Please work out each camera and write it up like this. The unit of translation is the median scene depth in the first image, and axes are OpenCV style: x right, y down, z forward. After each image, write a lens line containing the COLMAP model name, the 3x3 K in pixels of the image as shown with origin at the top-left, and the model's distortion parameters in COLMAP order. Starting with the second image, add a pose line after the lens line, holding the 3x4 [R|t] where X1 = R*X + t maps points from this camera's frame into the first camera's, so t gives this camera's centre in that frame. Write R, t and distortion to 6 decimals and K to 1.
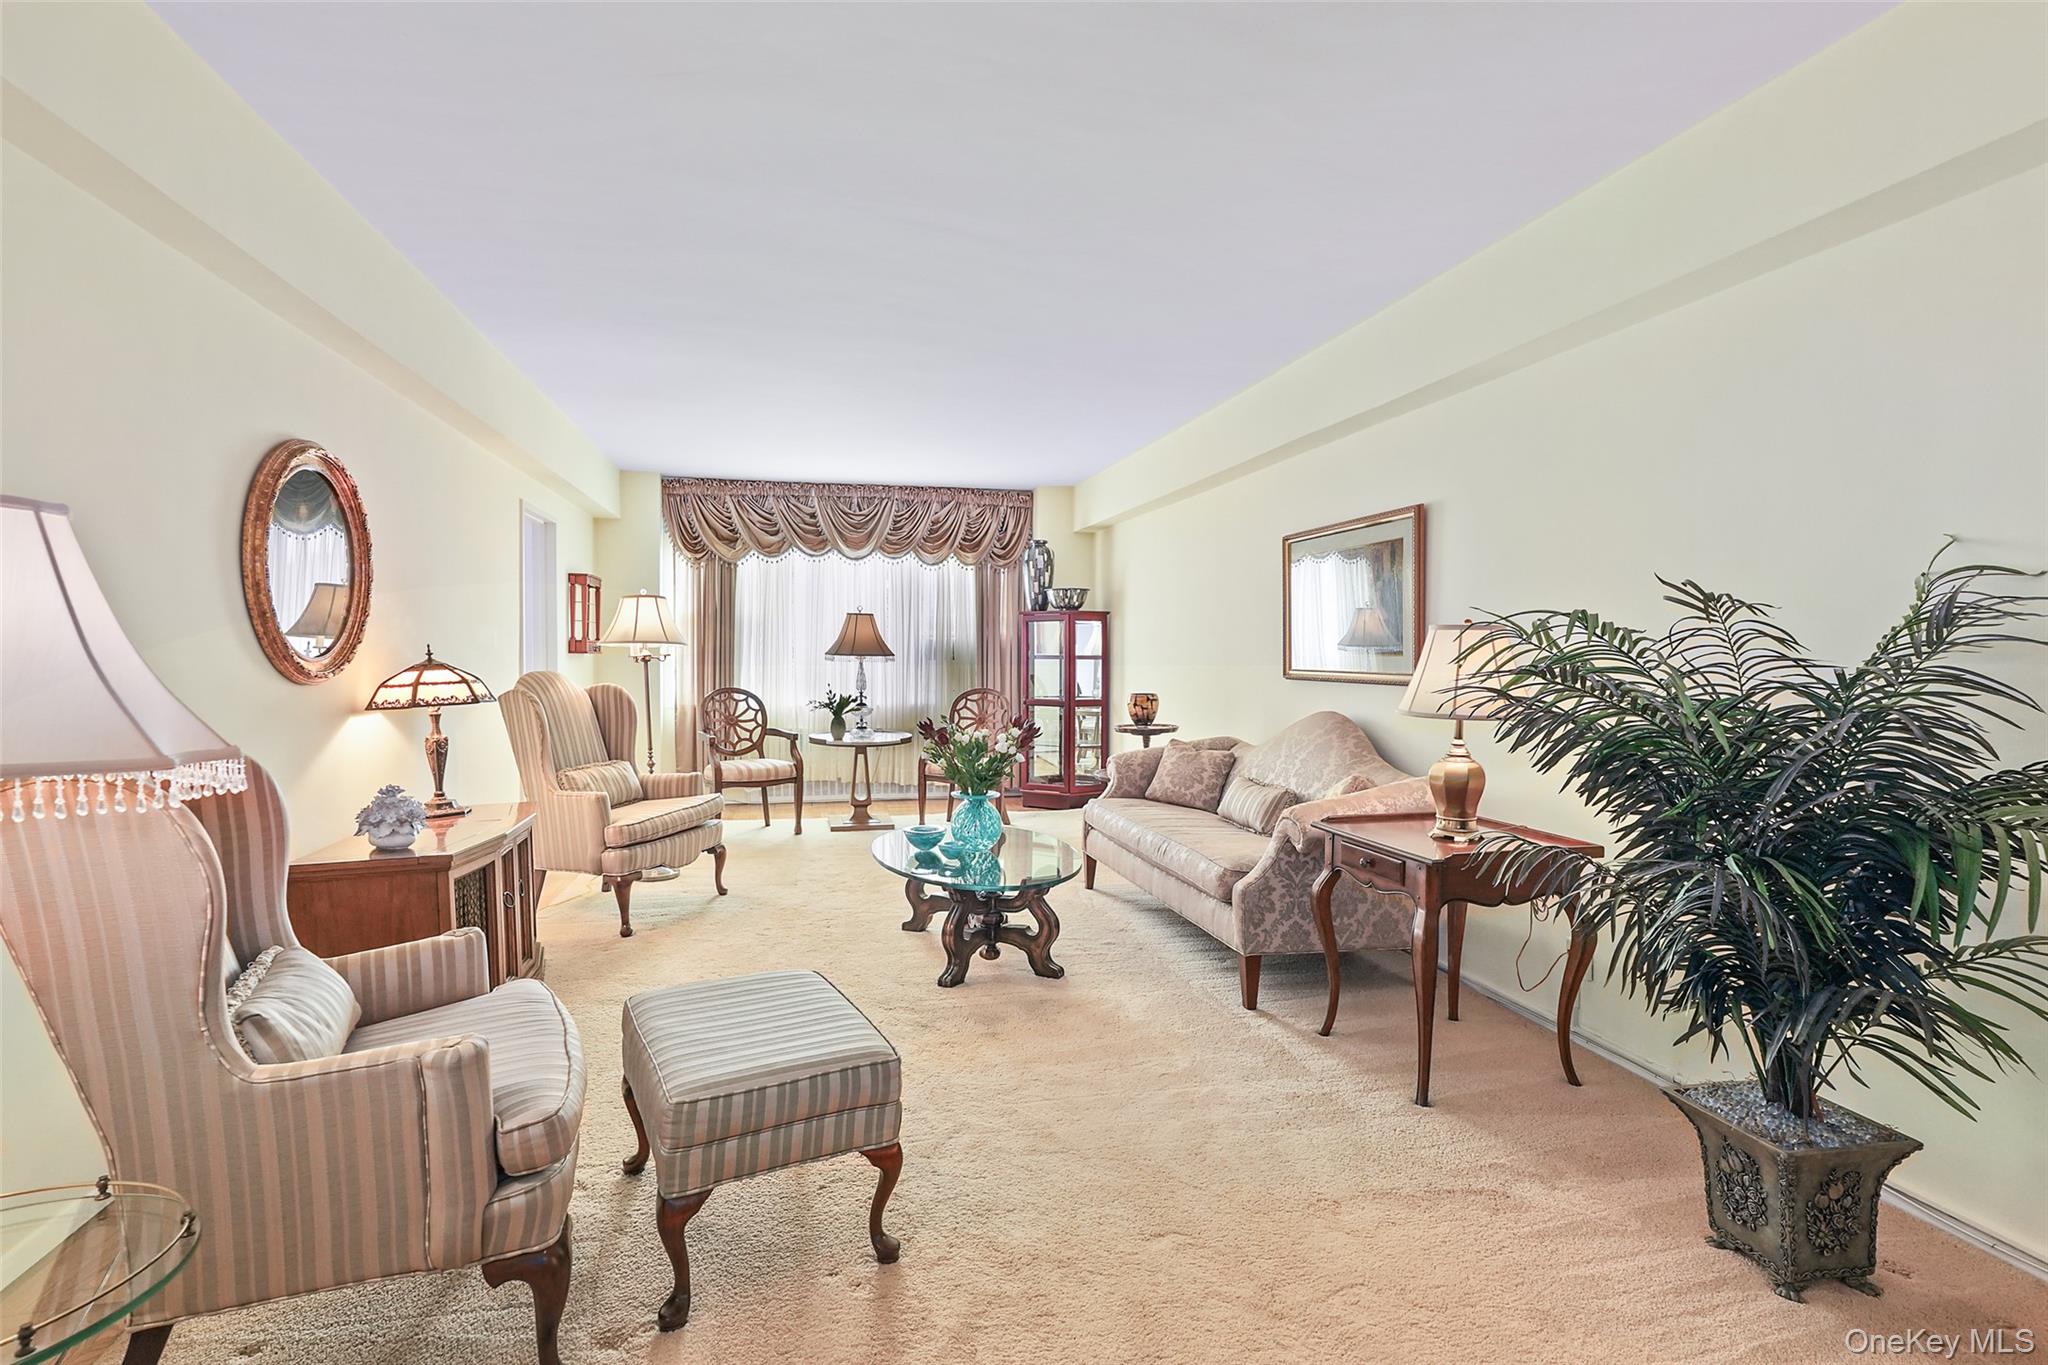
lens RADIAL K [[959.6, 0, 1028.6], [0, 959.6, 700.6], [0, 0, 1]] dist [0.014545, 0.000287]
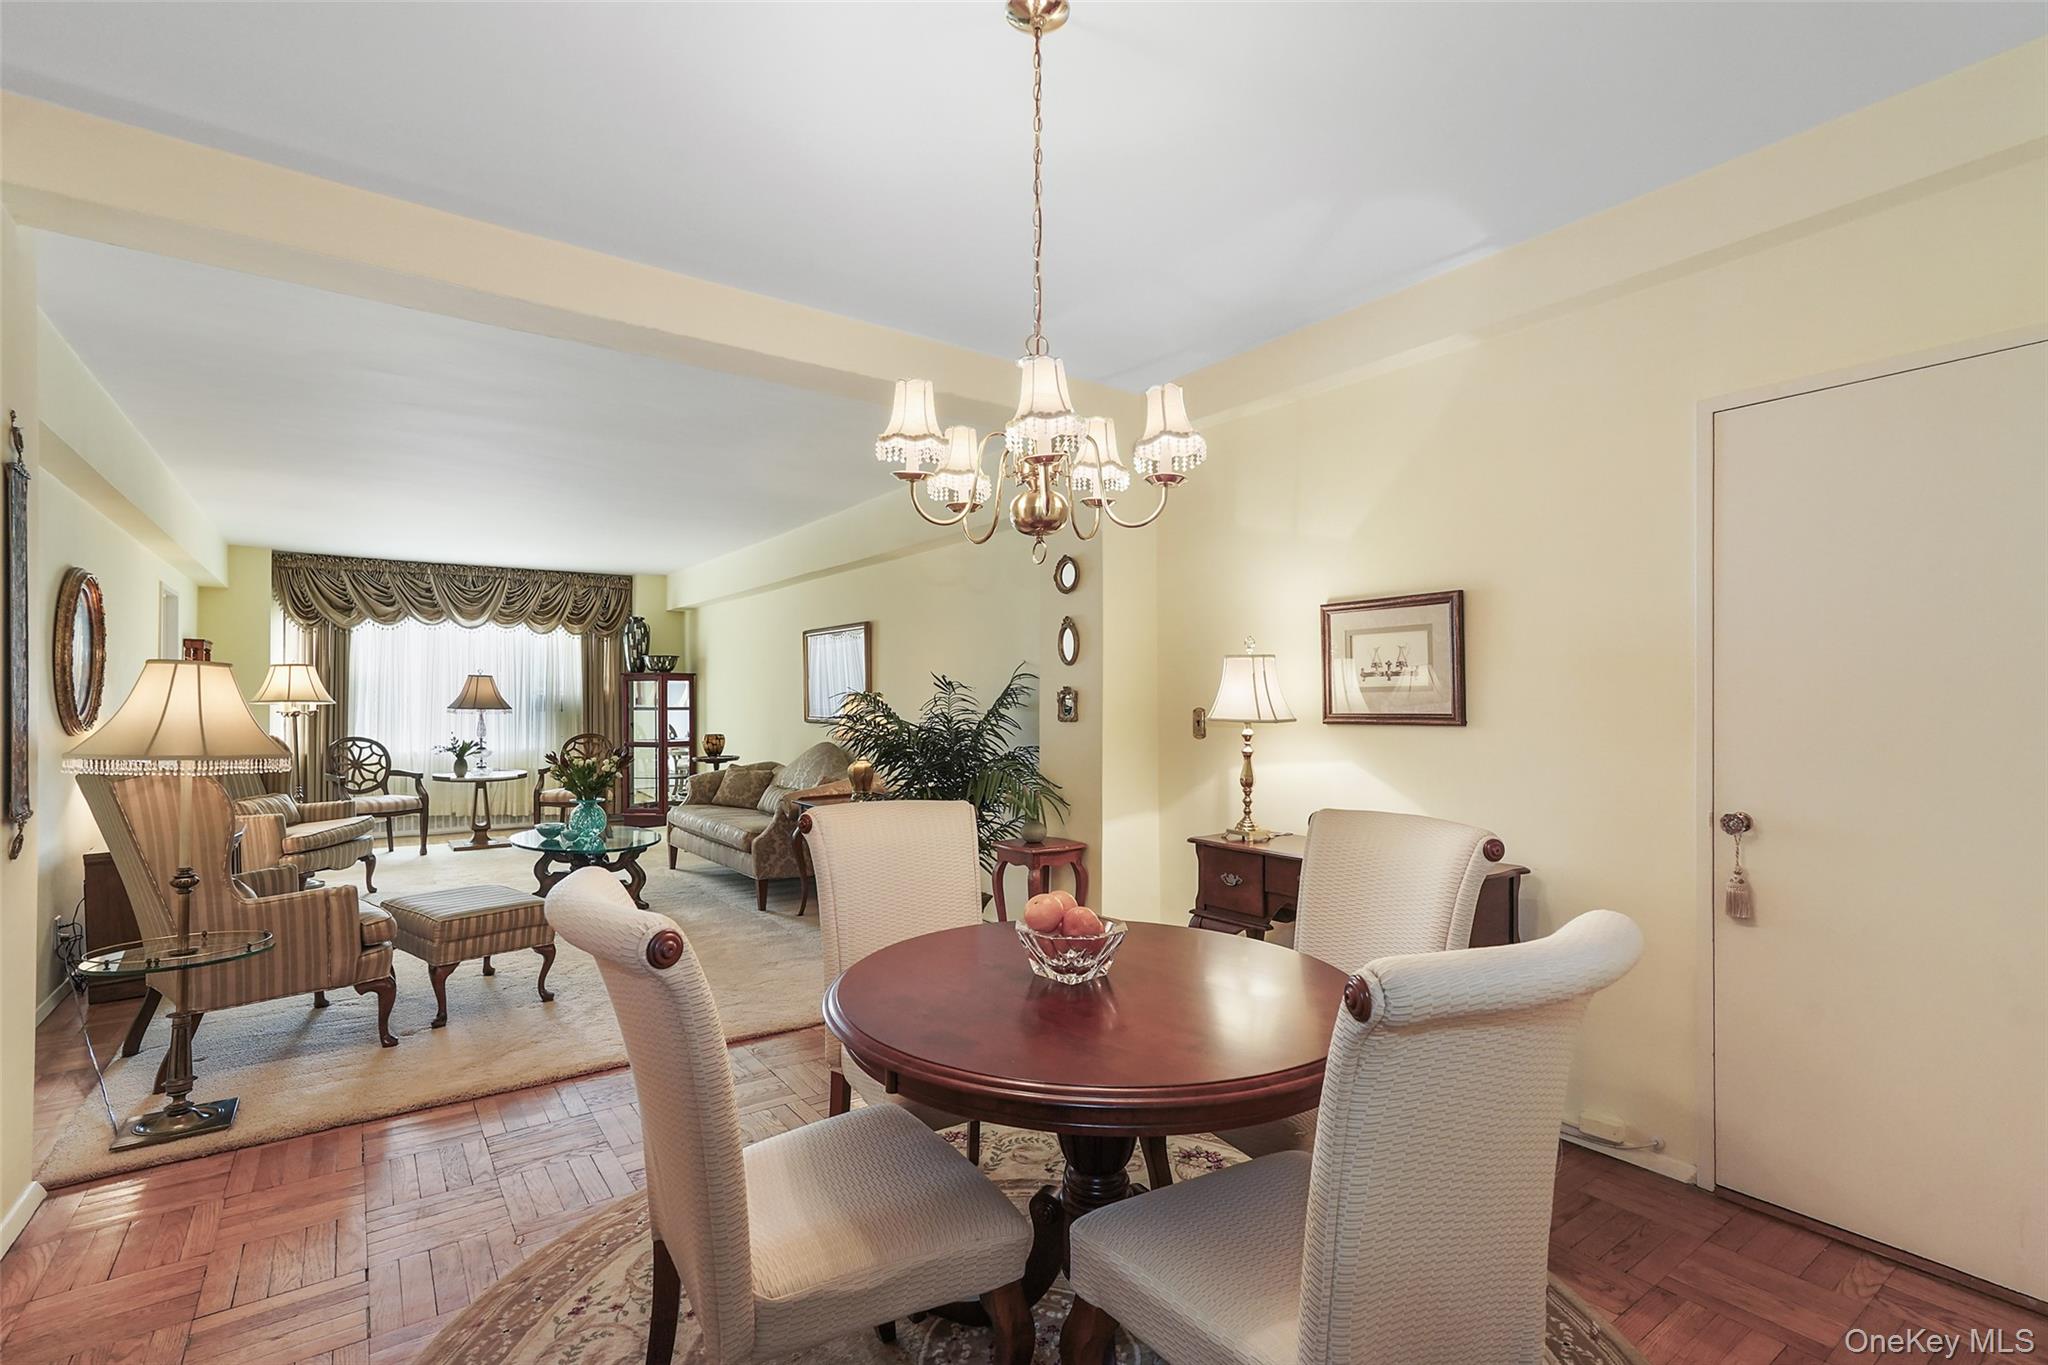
lens RADIAL K [[959.6, 0, 1028.6], [0, 959.6, 700.6], [0, 0, 1]] dist [0.014545, 0.000287]
pose [[0.925869, -0.005014, 0.377811, 0.010477], [0.023170, 0.998784, -0.043526, 0.013443], [-0.377133, 0.049054, 0.924859, -0.433207]]
